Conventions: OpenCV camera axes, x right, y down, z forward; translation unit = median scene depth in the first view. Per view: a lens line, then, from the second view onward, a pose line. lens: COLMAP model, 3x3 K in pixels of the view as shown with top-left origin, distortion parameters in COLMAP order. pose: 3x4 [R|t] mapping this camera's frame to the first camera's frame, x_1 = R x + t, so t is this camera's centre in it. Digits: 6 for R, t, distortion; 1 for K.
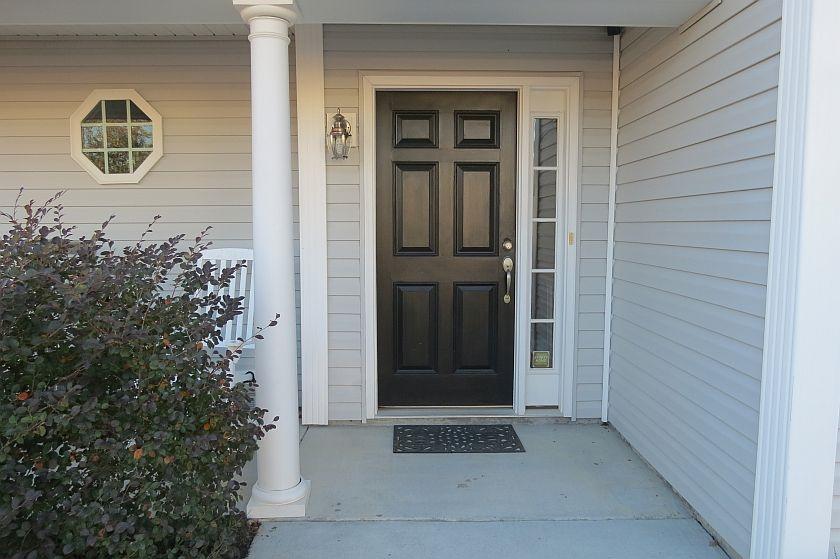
lens RADIAL K [[598.5, 0, 422.6], [0, 598.5, 276.8], [0, 0, 1]] dist [-0.029245, 0.007841]
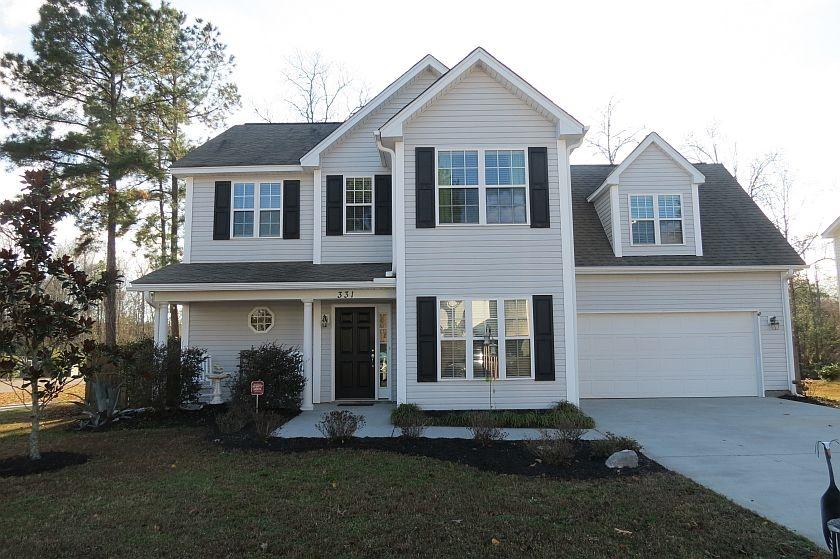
lens RADIAL K [[598.5, 0, 419.6], [0, 598.5, 277.1], [0, 0, 1]] dist [-0.029245, 0.007841]
pose [[0.999553, -0.014092, -0.026373, 0.521964], [0.008587, 0.980108, -0.198277, 0.225555], [0.028643, 0.197962, 0.979791, -2.530007]]
